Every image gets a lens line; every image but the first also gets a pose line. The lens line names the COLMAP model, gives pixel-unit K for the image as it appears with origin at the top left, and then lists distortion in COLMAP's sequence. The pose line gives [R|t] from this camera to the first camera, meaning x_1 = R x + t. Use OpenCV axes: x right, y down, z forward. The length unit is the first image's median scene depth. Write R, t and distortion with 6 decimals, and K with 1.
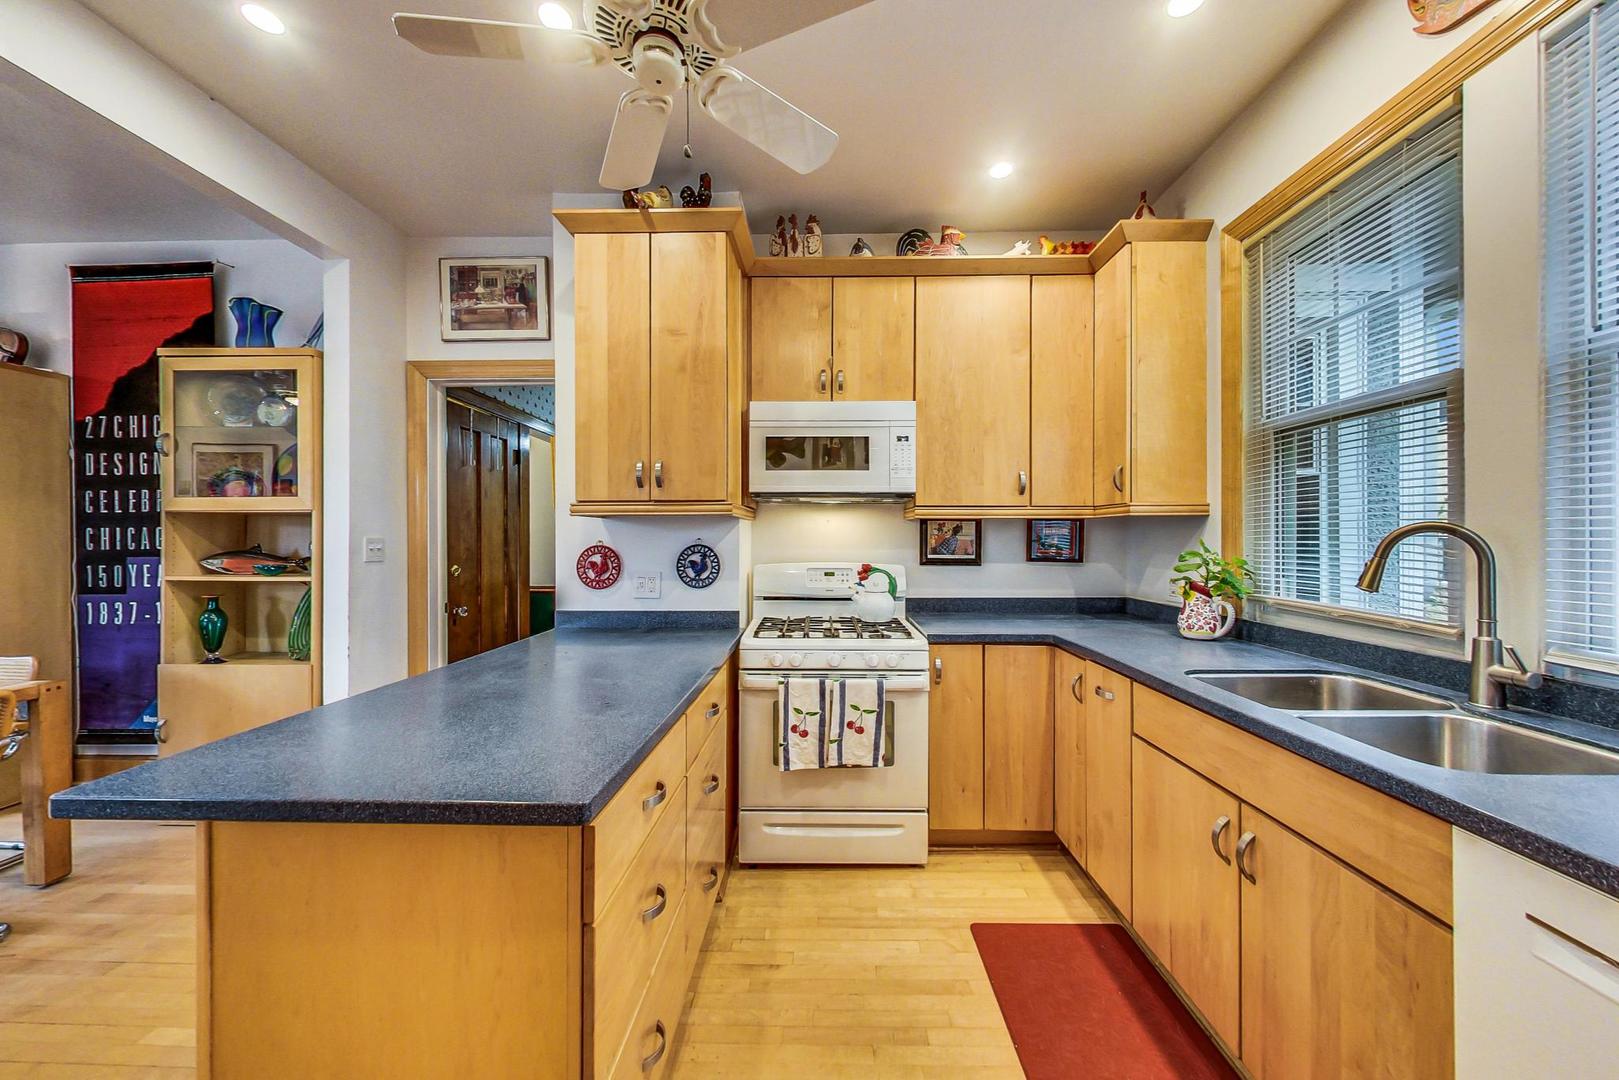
lens RADIAL K [[578.2, 0, 798.7], [0, 578.2, 536.0], [0, 0, 1]] dist [0.015864, -0.006966]
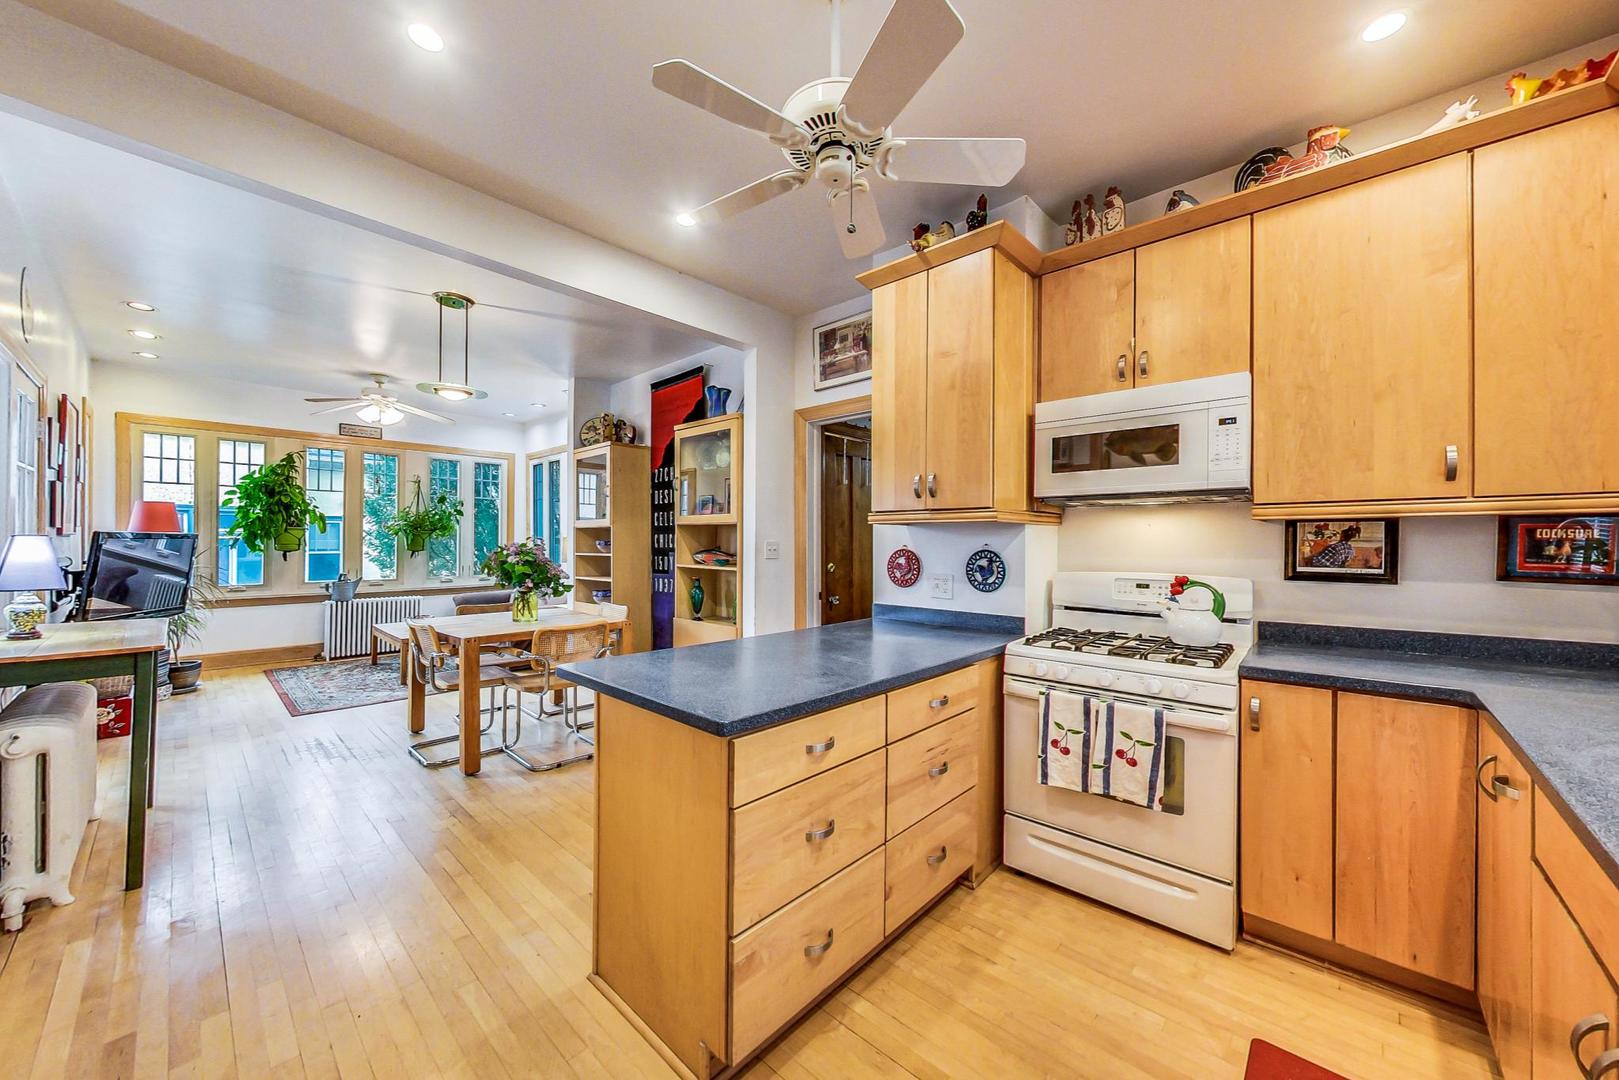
lens RADIAL K [[575.0, 0, 807.0], [0, 575.0, 536.5], [0, 0, 1]] dist [0.000617, 0.000099]
pose [[0.758075, -0.001453, -0.652166, 0.248663], [-0.001841, 0.999989, -0.004367, -0.002779], [0.652165, 0.004511, 0.758064, 0.010936]]
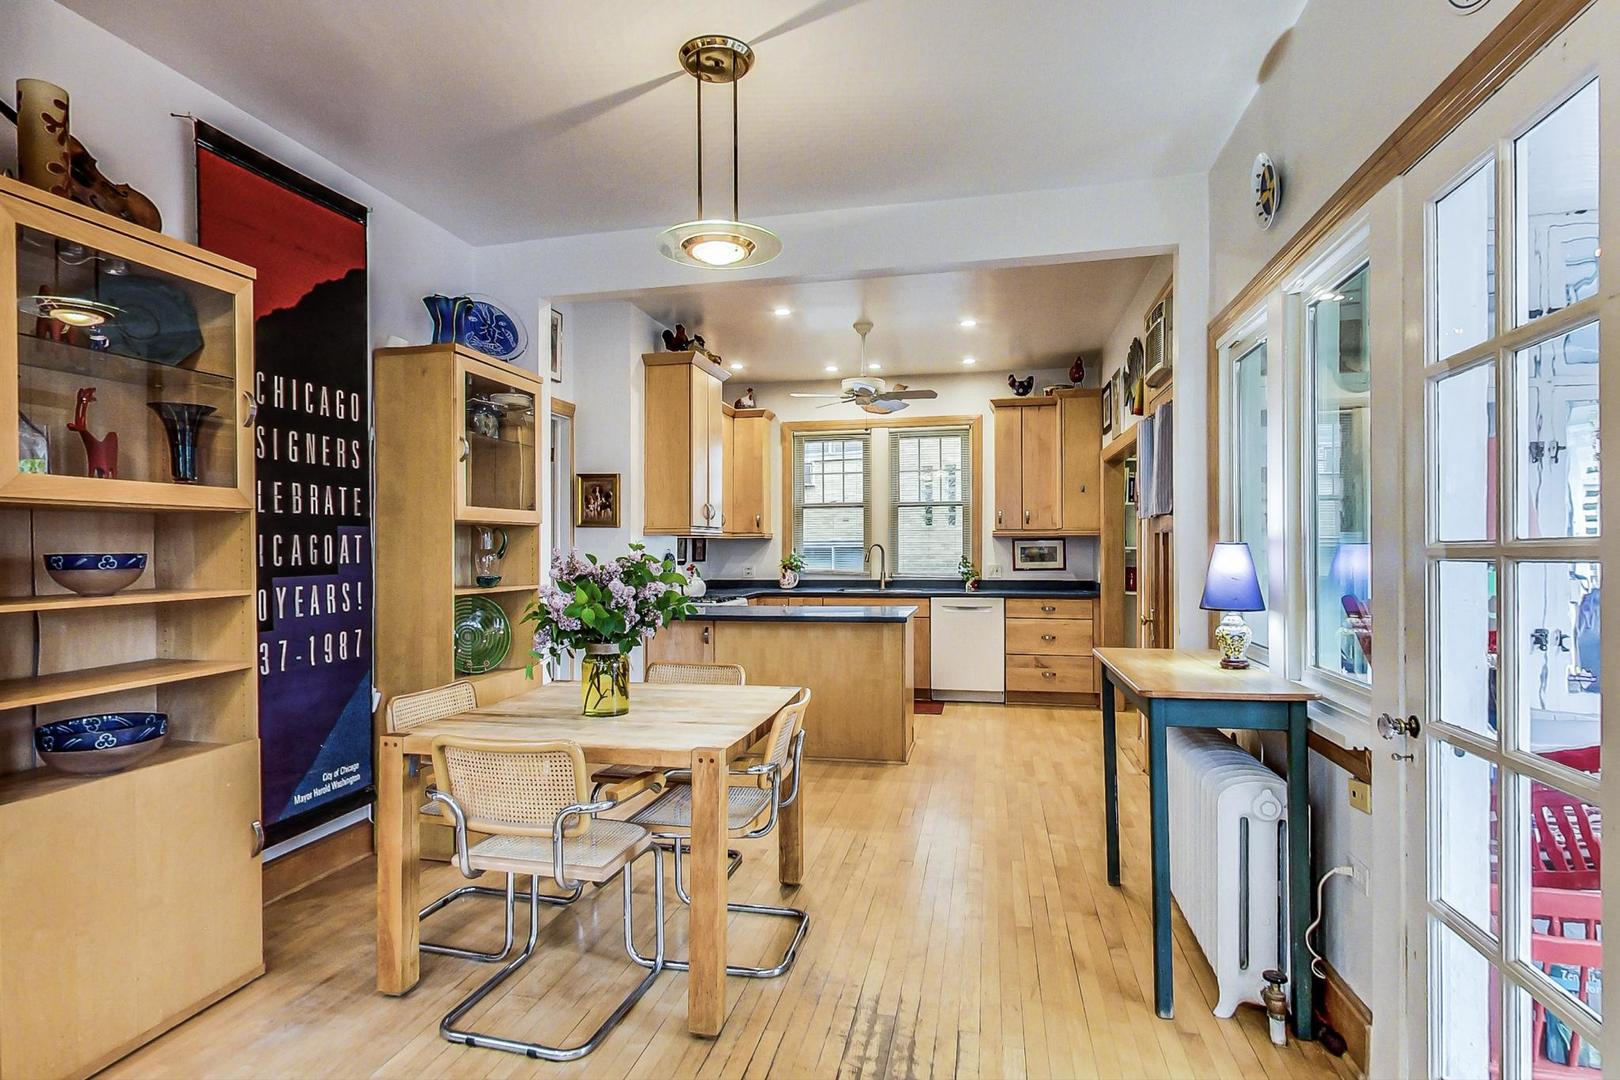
lens RADIAL K [[719.1, 0, 807.0], [0, 719.1, 546.7], [0, 0, 1]] dist [0.000050, -0.000019]
pose [[0.215382, 0.001796, 0.976528, -2.101535], [0.000745, 0.999998, -0.002003, 0.001860], [-0.976530, 0.001159, 0.215381, 0.214792]]
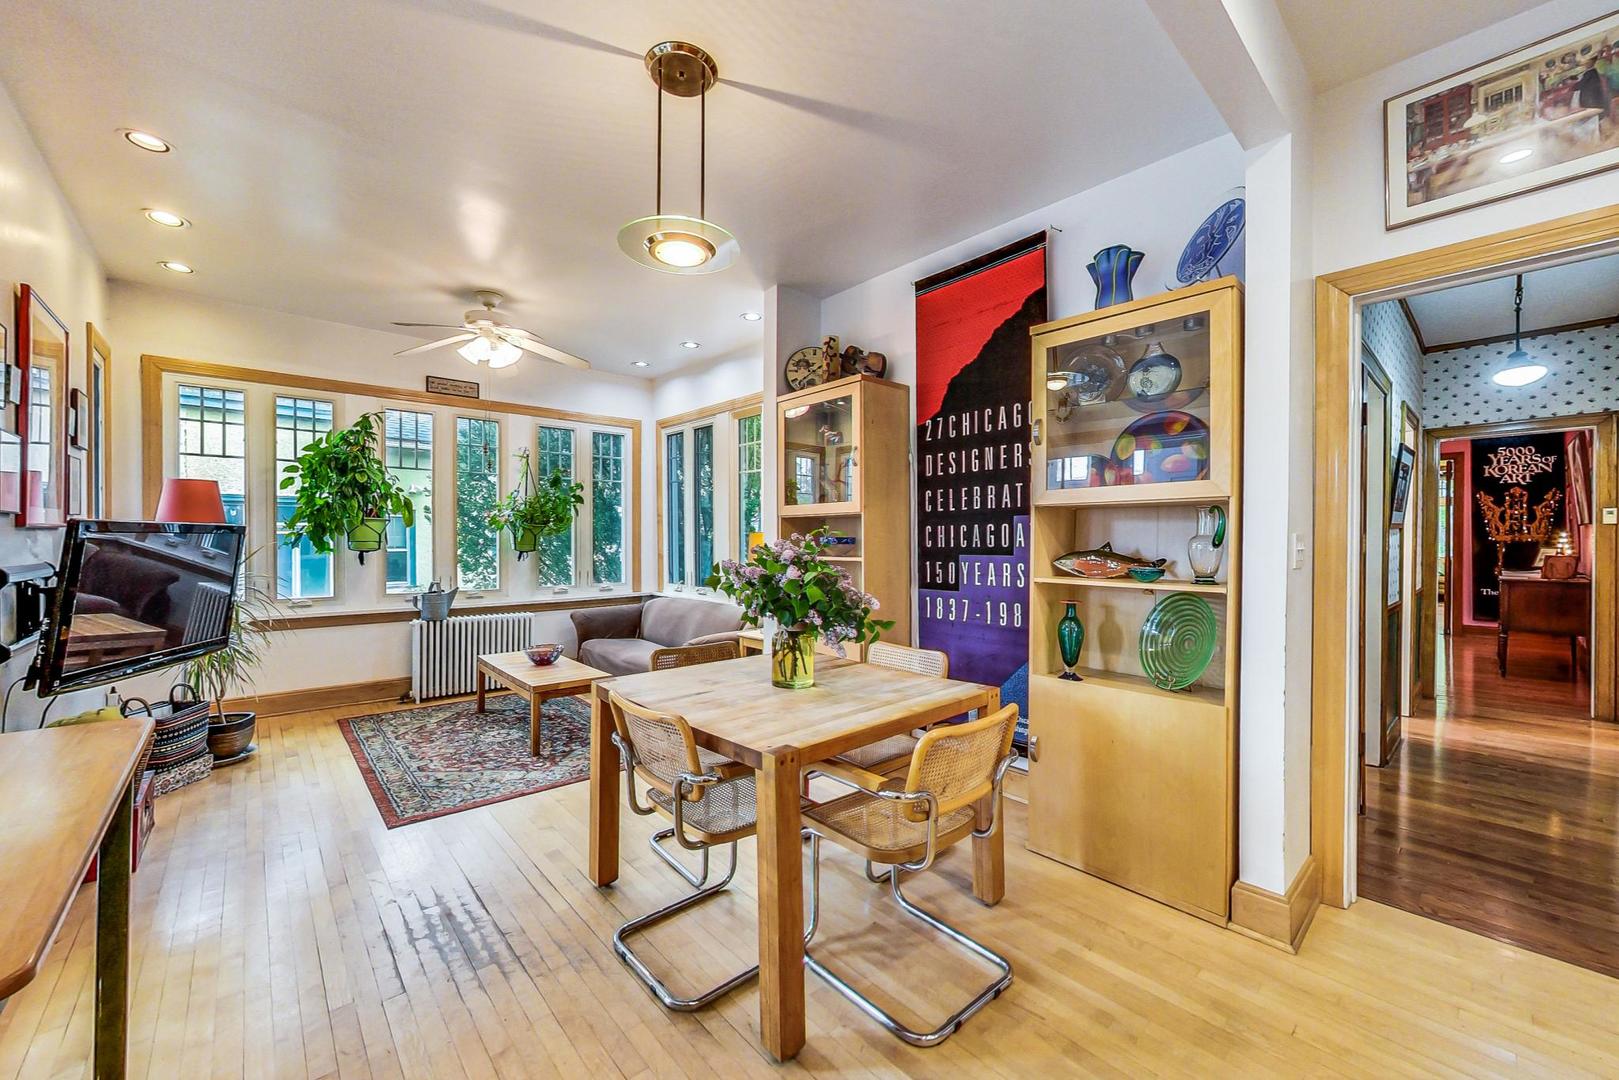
lens RADIAL K [[606.8, 0, 807.1], [0, 606.8, 543.0], [0, 0, 1]] dist [-0.005462, -0.000245]
pose [[0.700981, 0.008800, -0.713126, -0.667467], [-0.001553, 0.999940, 0.010812, 0.005918], [0.713178, -0.006472, 0.700953, 0.086503]]
